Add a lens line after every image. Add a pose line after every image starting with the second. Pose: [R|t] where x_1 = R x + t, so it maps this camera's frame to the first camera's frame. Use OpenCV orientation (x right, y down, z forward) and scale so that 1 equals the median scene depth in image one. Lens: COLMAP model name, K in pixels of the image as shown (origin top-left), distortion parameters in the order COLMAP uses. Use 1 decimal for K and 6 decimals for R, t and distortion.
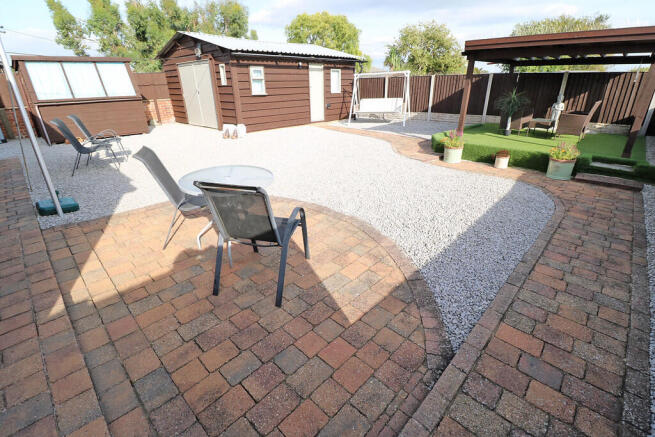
lens RADIAL K [[302.3, 0, 324.5], [0, 302.3, 218.8], [0, 0, 1]] dist [-0.008923, -0.007191]
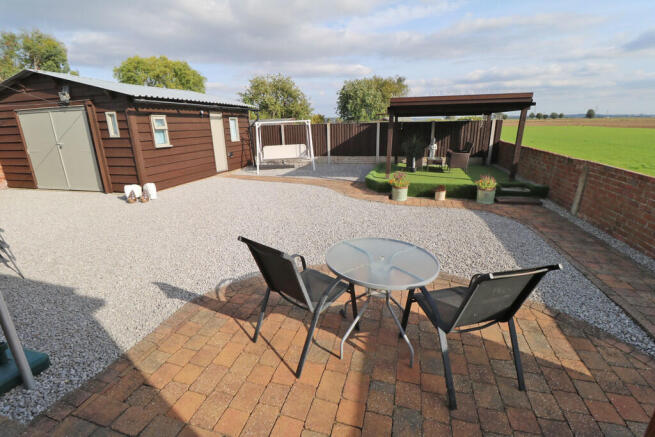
lens RADIAL K [[302.3, 0, 326.2], [0, 302.3, 219.6], [0, 0, 1]] dist [-0.008923, -0.007191]
pose [[0.874248, -0.147708, 0.462464, -0.239165], [0.204028, 0.976171, -0.073914, -0.060984], [-0.440526, 0.158975, 0.883552, 0.094905]]
